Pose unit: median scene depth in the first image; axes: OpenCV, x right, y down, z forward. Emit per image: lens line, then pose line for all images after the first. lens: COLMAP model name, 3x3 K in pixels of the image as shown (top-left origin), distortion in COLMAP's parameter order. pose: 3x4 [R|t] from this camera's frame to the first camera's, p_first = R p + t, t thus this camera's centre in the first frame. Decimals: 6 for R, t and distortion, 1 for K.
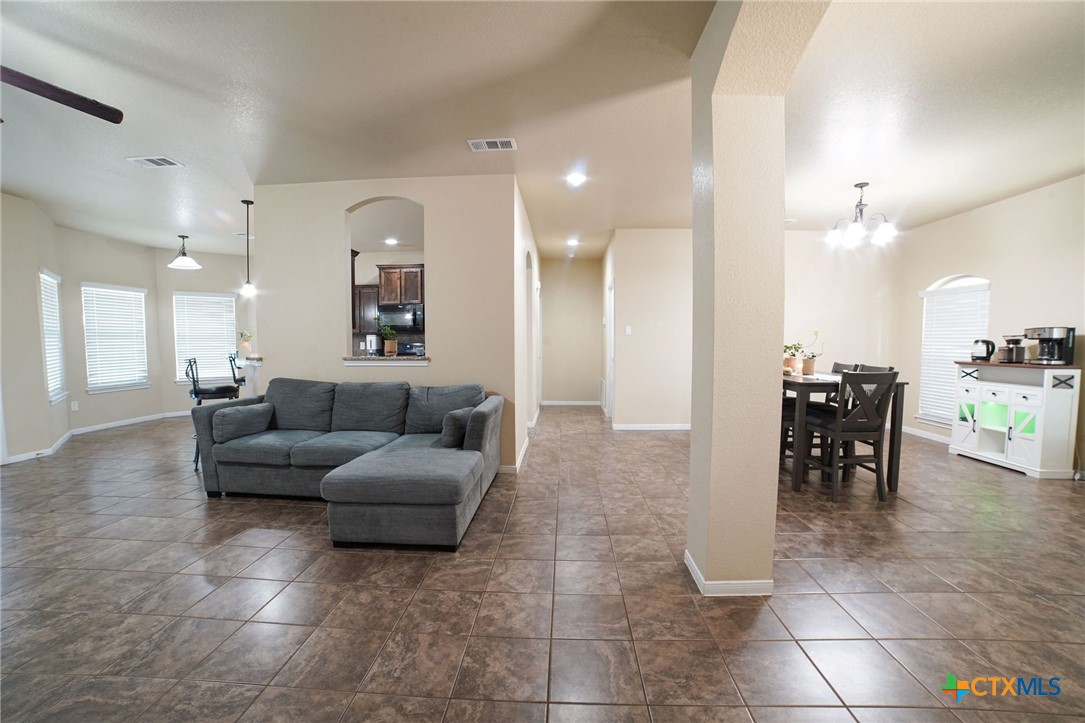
lens RADIAL K [[444.1, 0, 542.9], [0, 444.1, 370.3], [0, 0, 1]] dist [-0.115168, 0.040805]
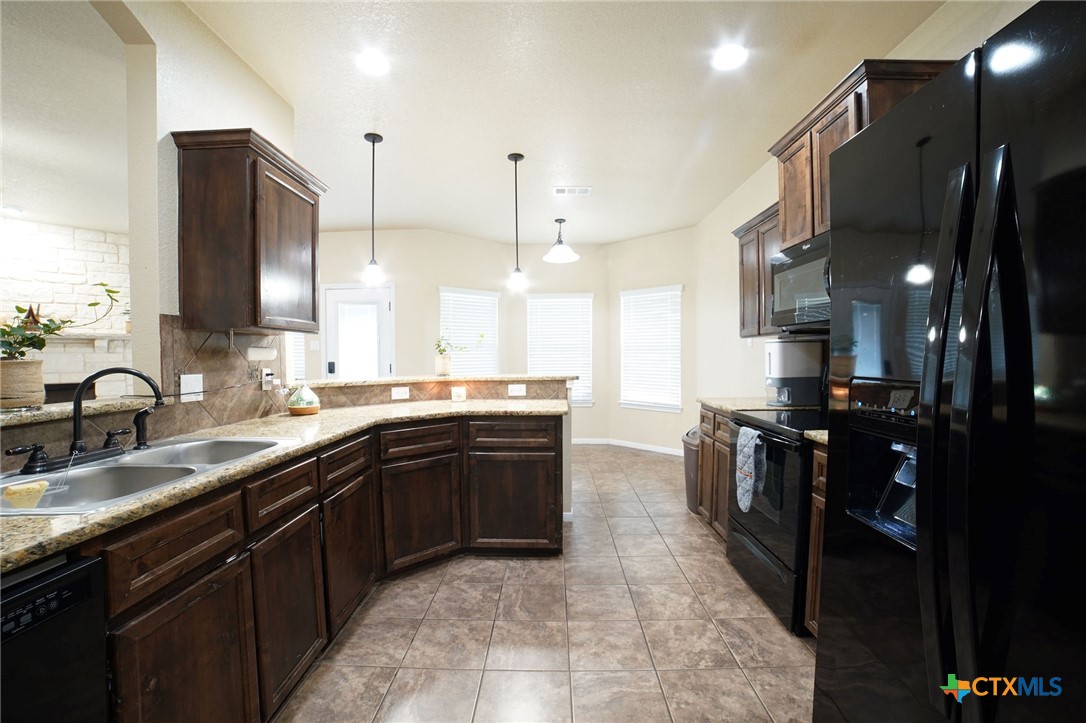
lens RADIAL K [[445.4, 0, 546.7], [0, 445.4, 367.6], [0, 0, 1]] dist [-0.111787, 0.038272]
pose [[0.034133, 0.025167, -0.999100, -0.056540], [-0.065986, 0.997558, 0.022874, -0.090627], [0.997237, 0.065146, 0.035710, 1.382429]]
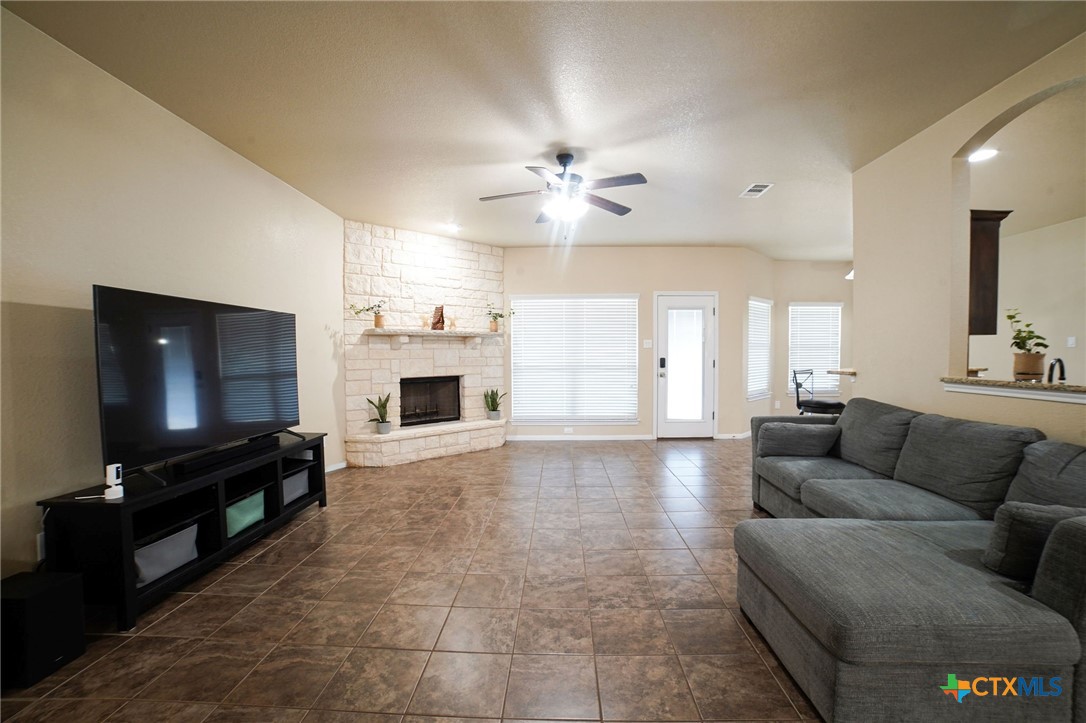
lens RADIAL K [[445.4, 0, 546.7], [0, 445.4, 367.6], [0, 0, 1]] dist [-0.111787, 0.038272]
pose [[0.020077, 0.034072, -0.999218, 0.175257], [-0.066580, 0.997246, 0.032667, -0.026095], [0.997579, 0.065872, 0.022290, 0.365612]]
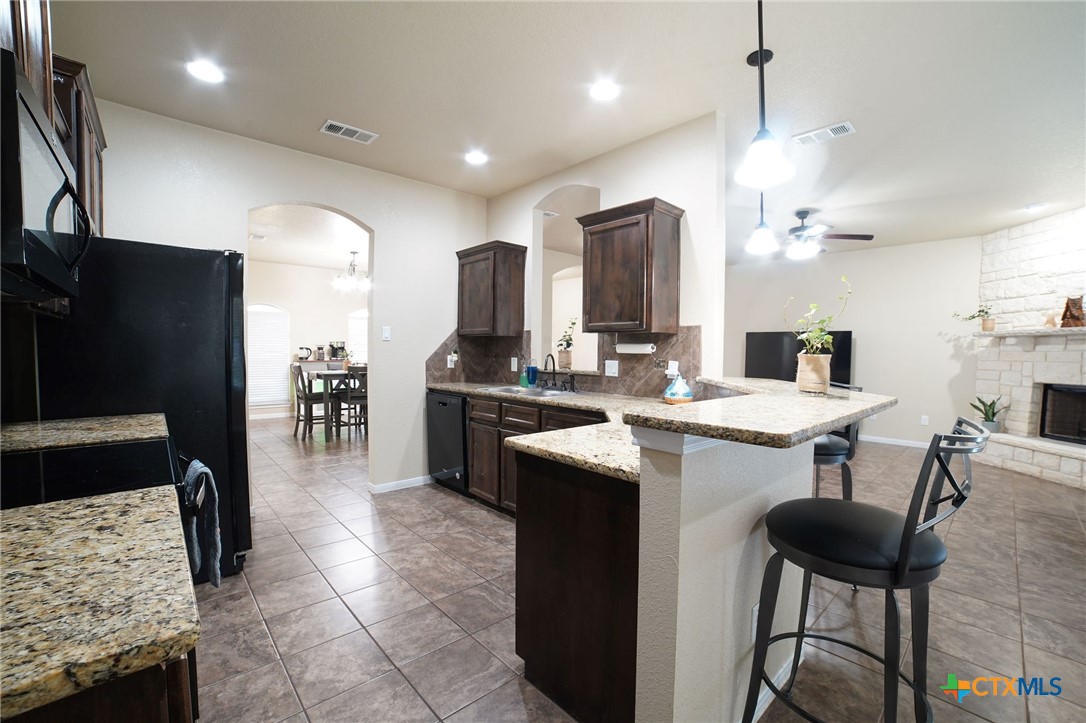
lens RADIAL K [[471.0, 0, 526.7], [0, 471.0, 370.7], [0, 0, 1]] dist [-0.105868, 0.036088]
pose [[-0.675861, -0.034784, 0.736208, -1.007429], [0.040569, 0.995616, 0.084284, -0.106834], [-0.735912, 0.086832, -0.671486, 1.699773]]
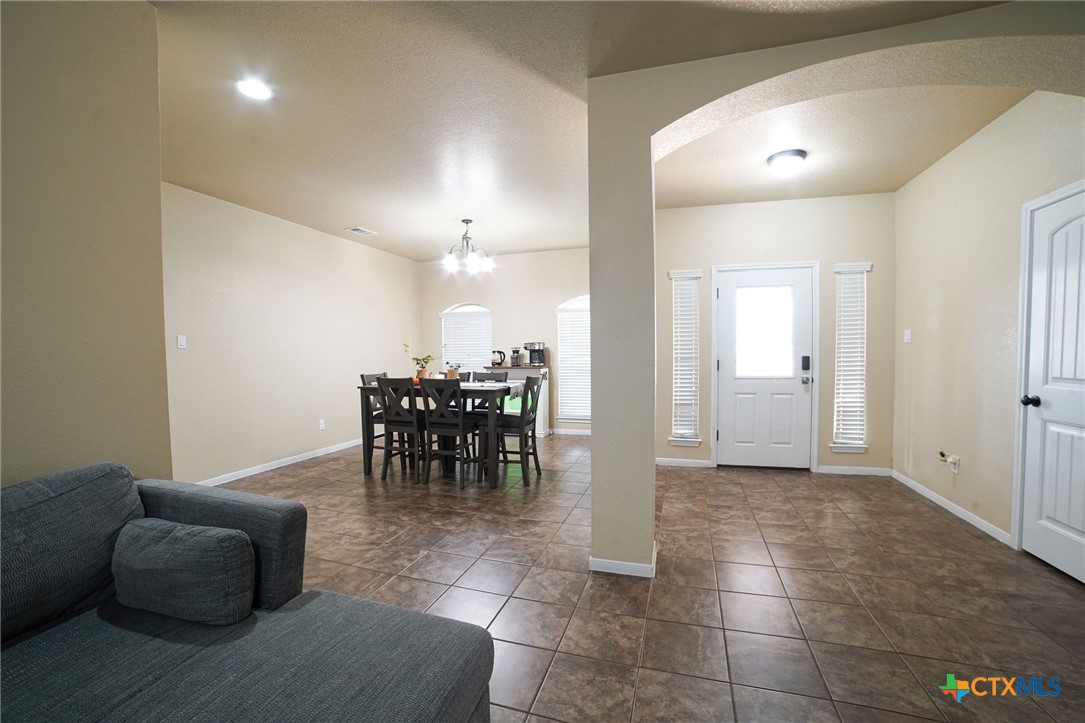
lens RADIAL K [[444.1, 0, 542.9], [0, 444.1, 370.3], [0, 0, 1]] dist [-0.115168, 0.040805]
pose [[0.258706, -0.043615, 0.964971, -0.388358], [0.076910, 0.996739, 0.024432, -0.033674], [-0.962889, 0.067895, 0.261217, 0.476984]]
